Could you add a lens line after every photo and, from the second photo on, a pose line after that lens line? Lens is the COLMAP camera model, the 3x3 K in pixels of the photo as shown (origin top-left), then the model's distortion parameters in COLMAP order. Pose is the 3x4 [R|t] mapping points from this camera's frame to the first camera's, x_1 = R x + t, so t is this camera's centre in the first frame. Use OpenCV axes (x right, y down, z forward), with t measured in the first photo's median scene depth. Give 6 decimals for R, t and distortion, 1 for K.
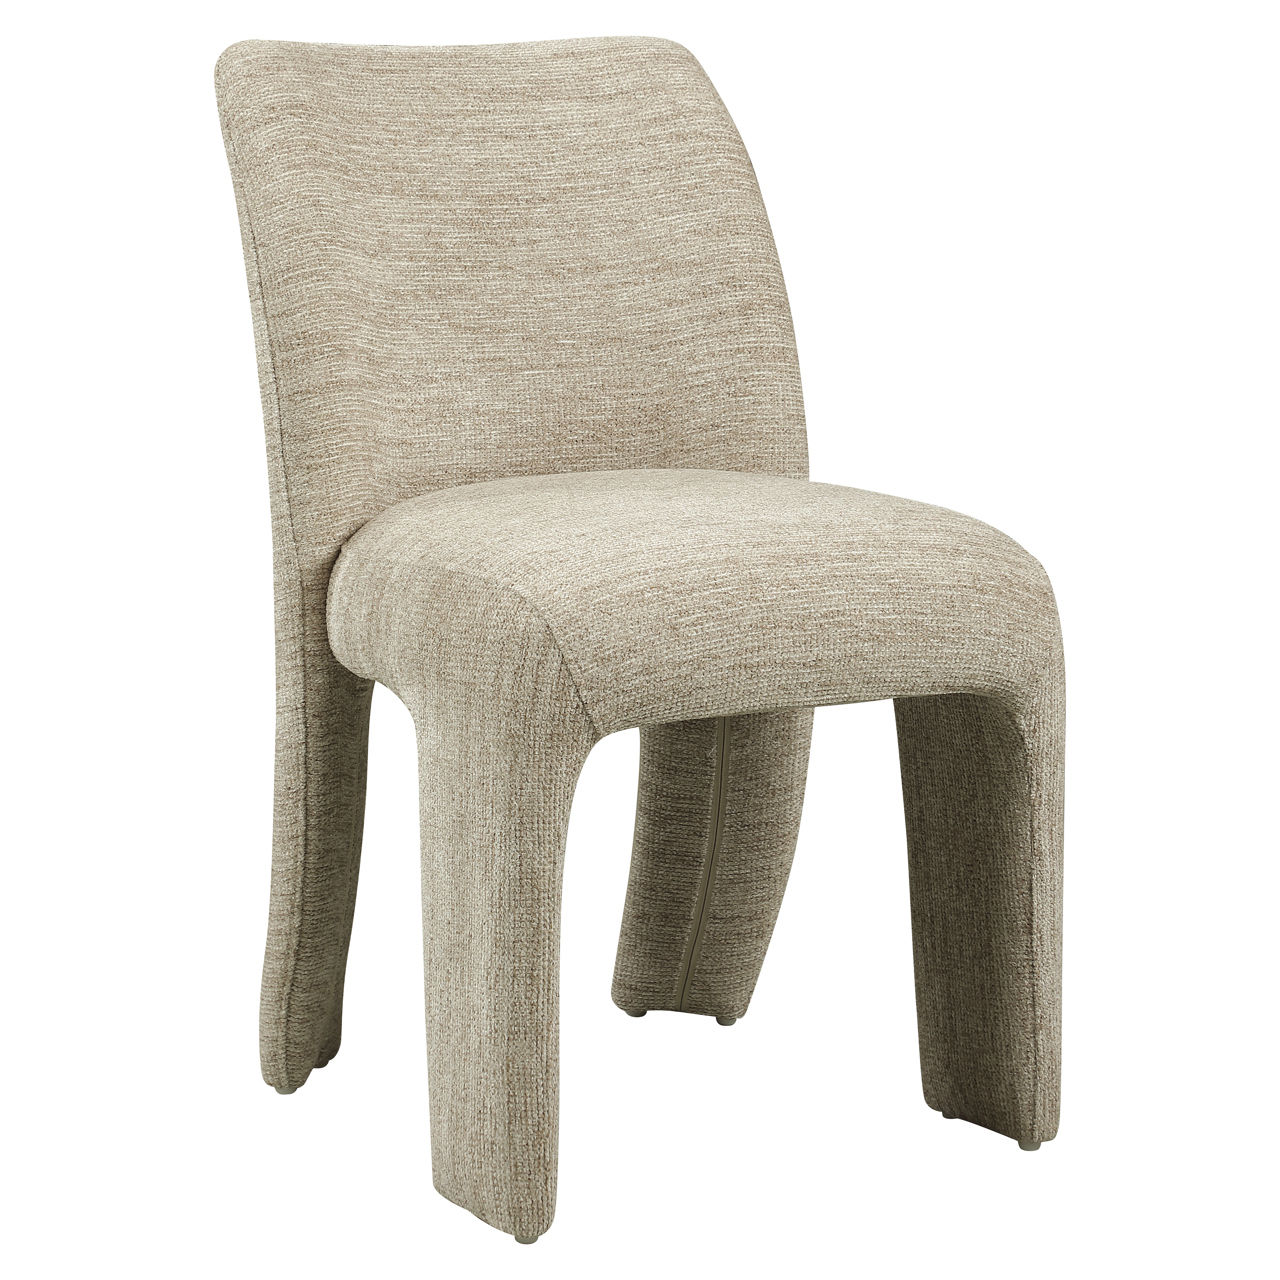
lens RADIAL K [[4262.1, 0, 640.0], [0, 4262.1, 640.0], [0, 0, 1]] dist [0.417779, 0.360244]
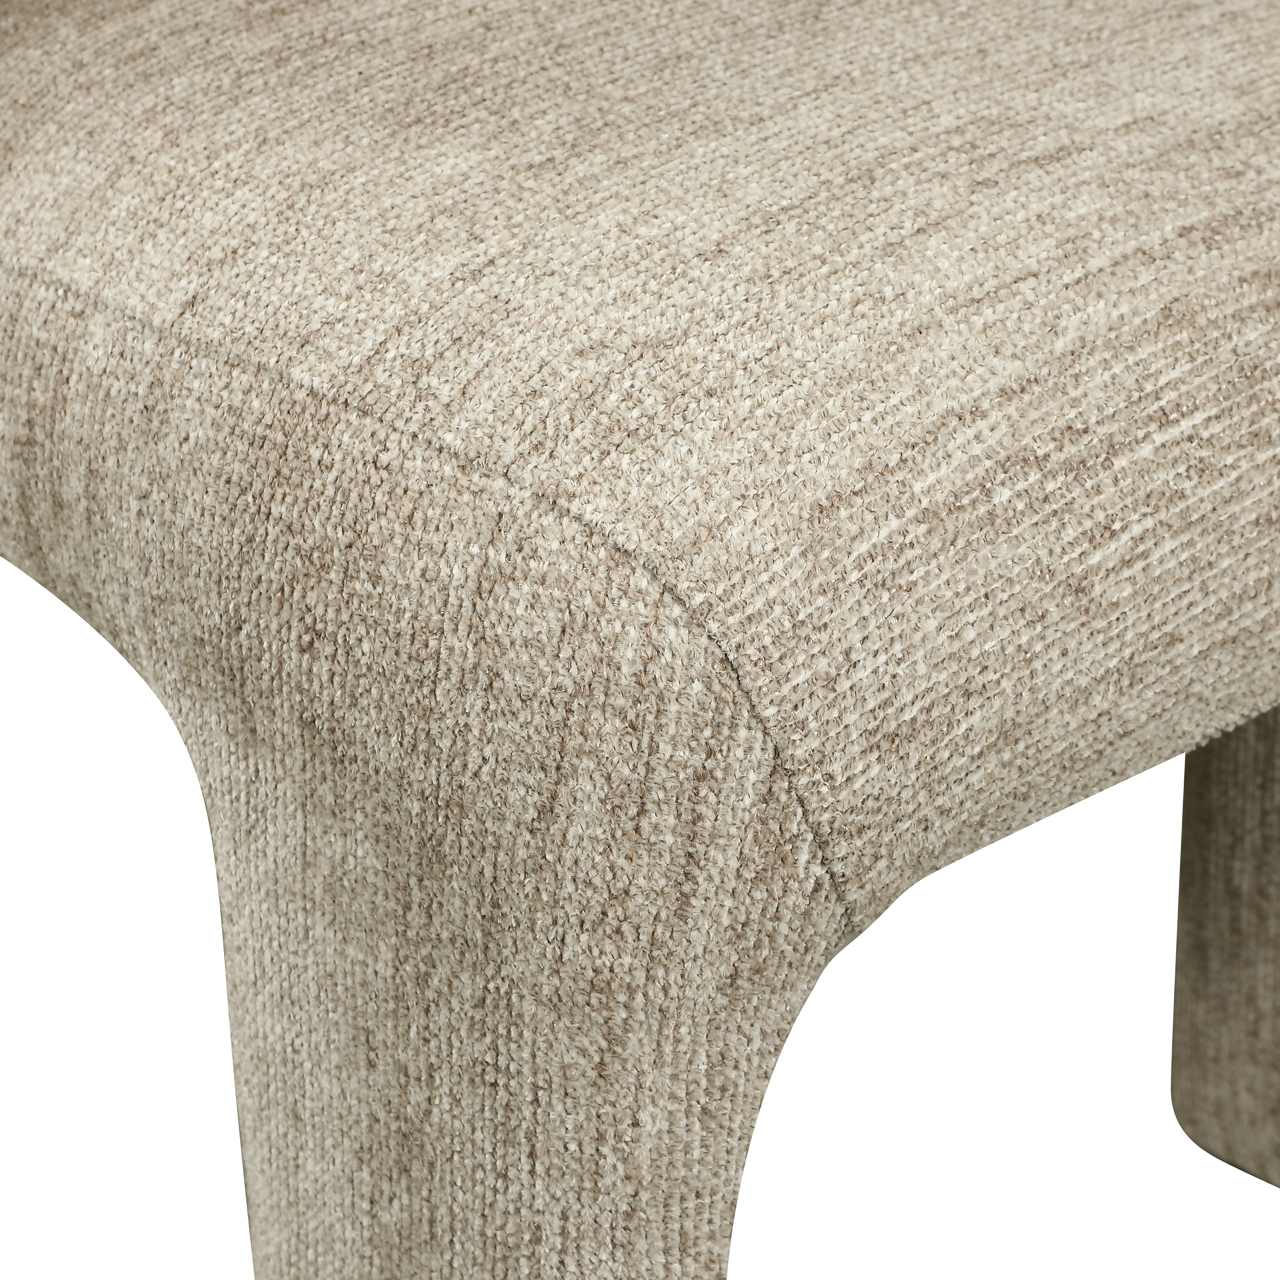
lens RADIAL K [[3121.7, 0, 640.0], [0, 3121.7, 640.0], [0, 0, 1]] dist [0.000380, -0.020728]
pose [[0.971363, -0.097630, 0.216615, -0.064784], [0.016846, 0.937683, 0.347082, -0.070024], [-0.237002, -0.333494, 0.912476, 0.691615]]
